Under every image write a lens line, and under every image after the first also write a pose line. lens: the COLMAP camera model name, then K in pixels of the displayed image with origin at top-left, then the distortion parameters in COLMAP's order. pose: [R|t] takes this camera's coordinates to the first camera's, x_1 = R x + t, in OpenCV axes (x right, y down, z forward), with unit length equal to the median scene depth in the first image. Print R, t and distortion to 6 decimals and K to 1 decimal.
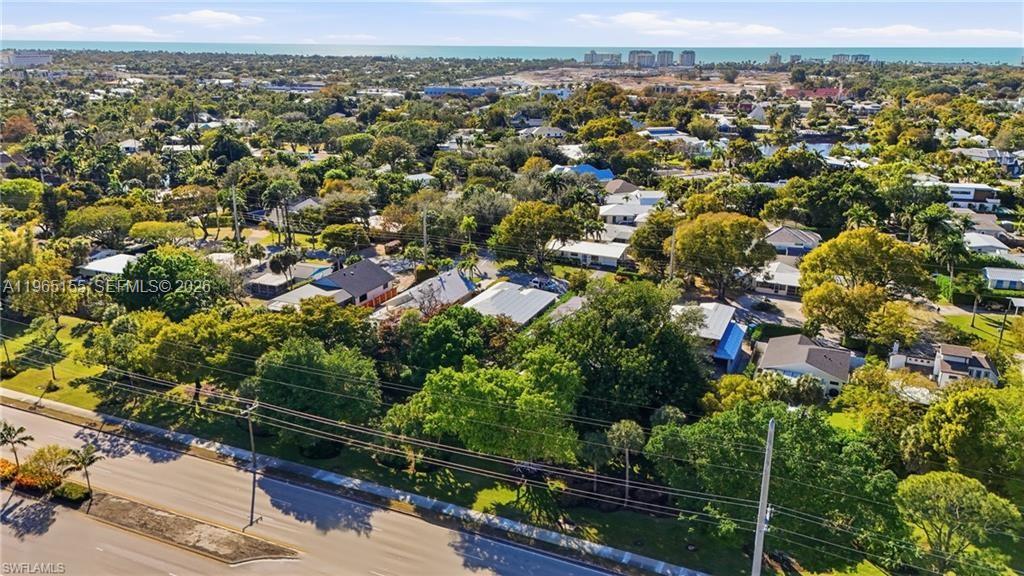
lens RADIAL K [[749.3, 0, 514.8], [0, 749.3, 290.9], [0, 0, 1]] dist [0.076891, -0.084270]
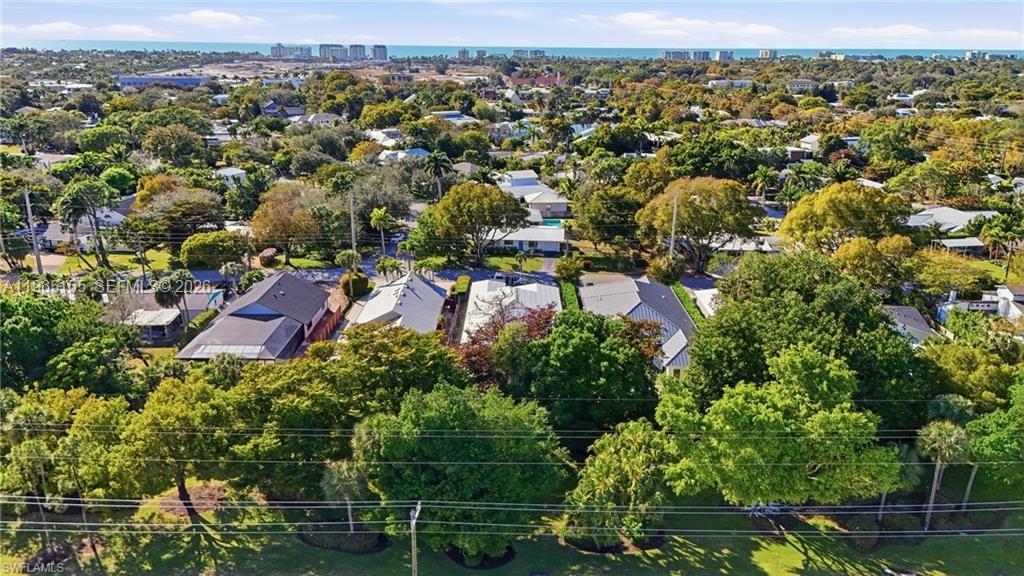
lens RADIAL K [[749.3, 0, 514.8], [0, 749.3, 290.9], [0, 0, 1]] dist [0.076891, -0.084270]
pose [[0.917659, -0.120478, 0.378665, -0.223832], [0.119328, 0.992499, 0.026598, -0.014331], [-0.379029, 0.020778, 0.925151, 0.185571]]
